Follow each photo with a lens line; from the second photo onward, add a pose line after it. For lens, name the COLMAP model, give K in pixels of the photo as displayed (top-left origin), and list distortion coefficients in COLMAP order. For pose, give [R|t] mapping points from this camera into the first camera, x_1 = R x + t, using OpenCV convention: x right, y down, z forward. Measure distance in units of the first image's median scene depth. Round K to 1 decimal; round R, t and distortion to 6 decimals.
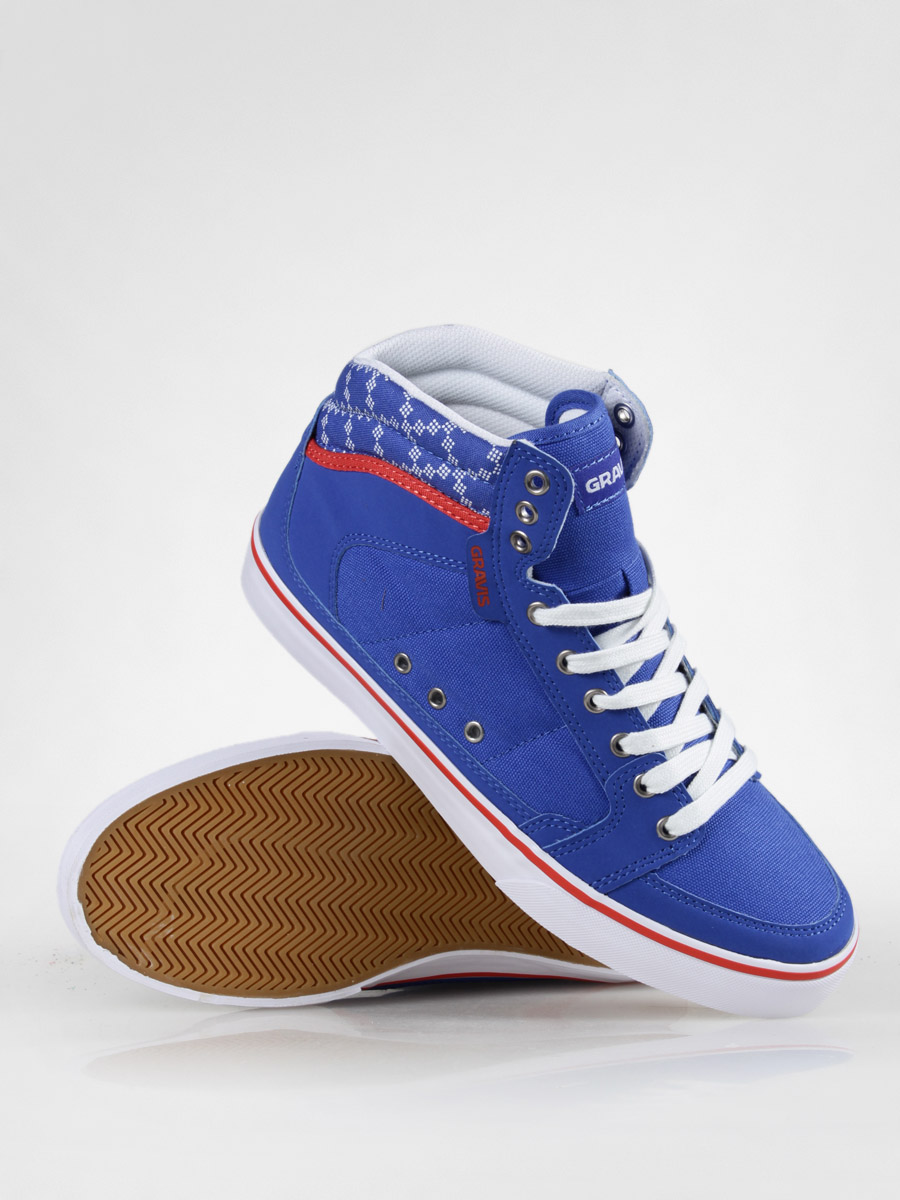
lens RADIAL K [[3242.7, 0, 450.0], [0, 3242.7, 600.0], [0, 0, 1]] dist [-0.088779, 1.250819]
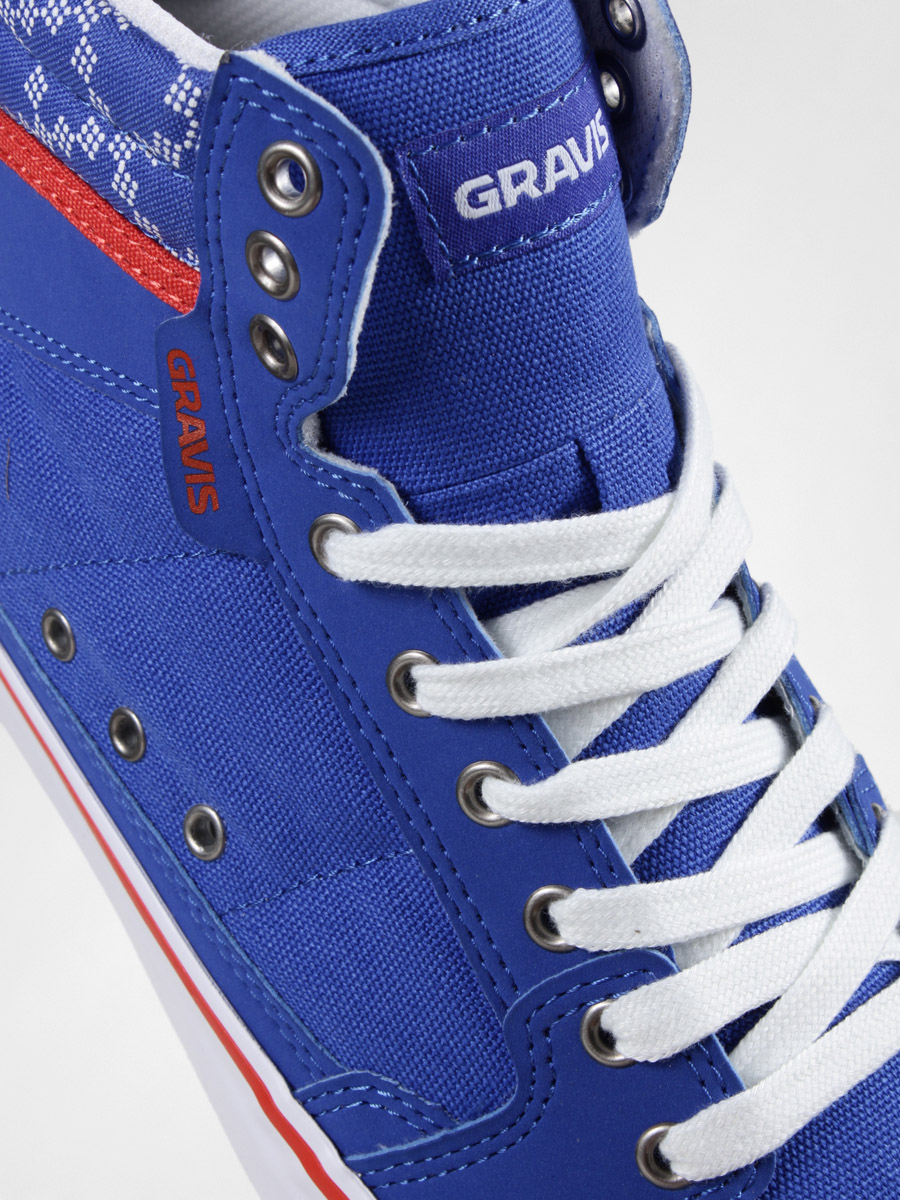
lens RADIAL K [[3242.7, 0, 450.0], [0, 3242.7, 600.0], [0, 0, 1]] dist [-0.088779, 1.250819]
pose [[0.969337, 0.080476, -0.232184, 0.124216], [-0.060930, 0.994061, 0.090171, -0.023256], [0.238062, -0.073259, 0.968483, 0.650750]]
